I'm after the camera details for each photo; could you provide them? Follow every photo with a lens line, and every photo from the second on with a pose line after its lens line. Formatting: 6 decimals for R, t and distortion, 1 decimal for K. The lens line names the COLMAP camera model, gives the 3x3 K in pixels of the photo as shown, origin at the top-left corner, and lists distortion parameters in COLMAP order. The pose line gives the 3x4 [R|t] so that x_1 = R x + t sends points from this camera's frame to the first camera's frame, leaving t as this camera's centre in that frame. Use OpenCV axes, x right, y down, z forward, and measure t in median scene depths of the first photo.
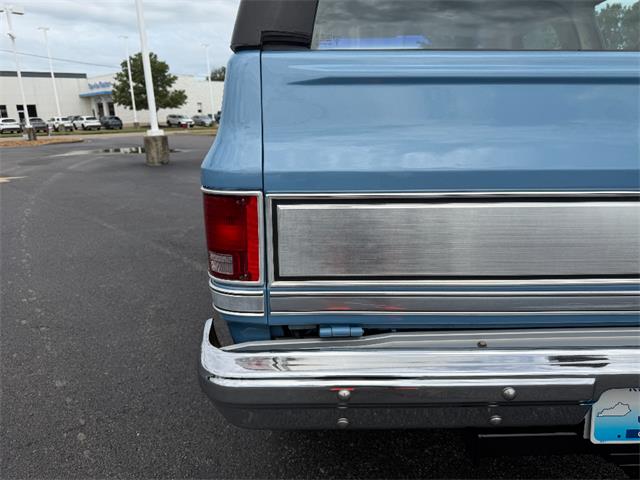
lens RADIAL K [[460.8, 0, 324.2], [0, 460.8, 238.8], [0, 0, 1]] dist [-0.004992, 0.002643]
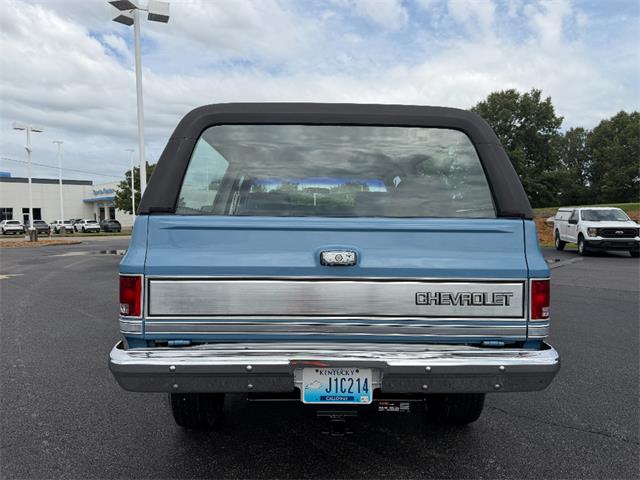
lens RADIAL K [[460.8, 0, 318.7], [0, 460.8, 245.8], [0, 0, 1]] dist [0.046583, -0.060632]
pose [[0.999896, 0.014019, -0.003358, 0.019640], [-0.014410, 0.978311, -0.206640, 0.005814], [0.000388, 0.206667, 0.978411, -0.033536]]
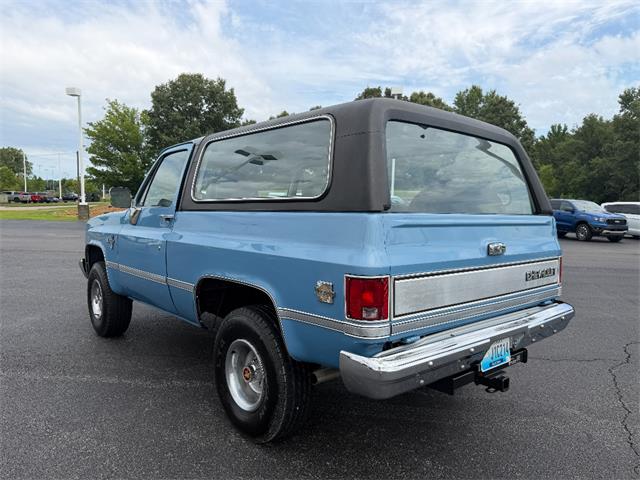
lens RADIAL K [[467.9, 0, 320.0], [0, 467.9, 240.0], [0, 0, 1]] dist [-0.010943, -0.004690]
pose [[0.765686, -0.019235, 0.642927, -0.048197], [0.133941, 0.982409, -0.130123, -0.000669], [-0.629115, 0.185747, 0.754793, -0.012498]]
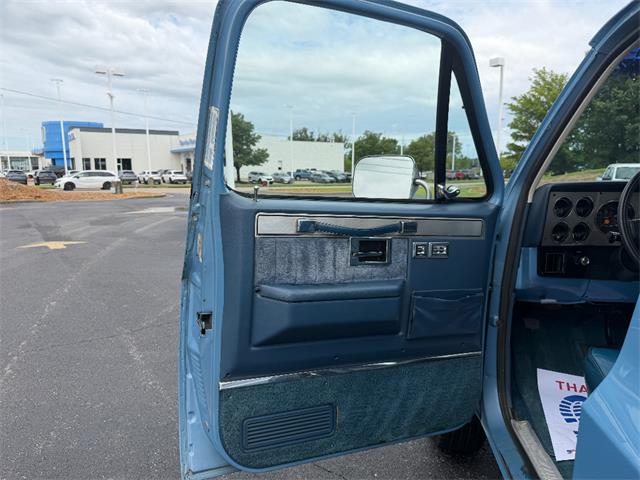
lens RADIAL K [[442.7, 0, 327.8], [0, 442.7, 238.1], [0, 0, 1]] dist [0.103143, -0.157152]
pose [[0.988841, 0.045143, -0.141969, -0.017734], [-0.061214, 0.991939, -0.110953, -0.021601], [0.135815, 0.118405, 0.983633, 0.059665]]
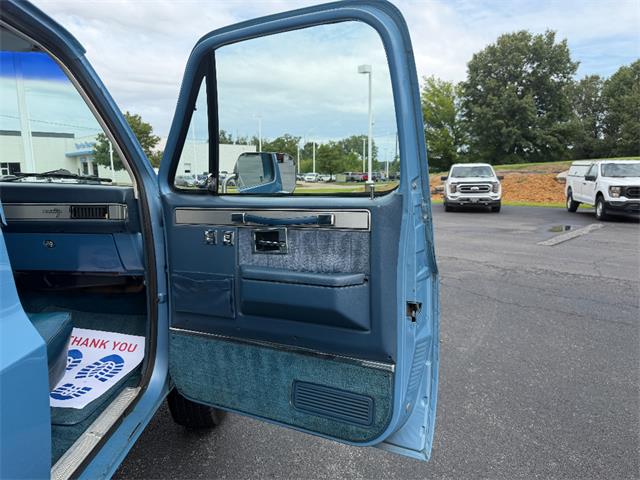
lens RADIAL K [[449.6, 0, 335.1], [0, 449.6, 239.0], [0, 0, 1]] dist [0.005892, 0.001492]
pose [[0.999901, 0.013796, 0.002794, 0.063139], [-0.013345, 0.992223, -0.123753, -0.019727], [-0.004479, 0.123704, 0.992309, 0.057660]]
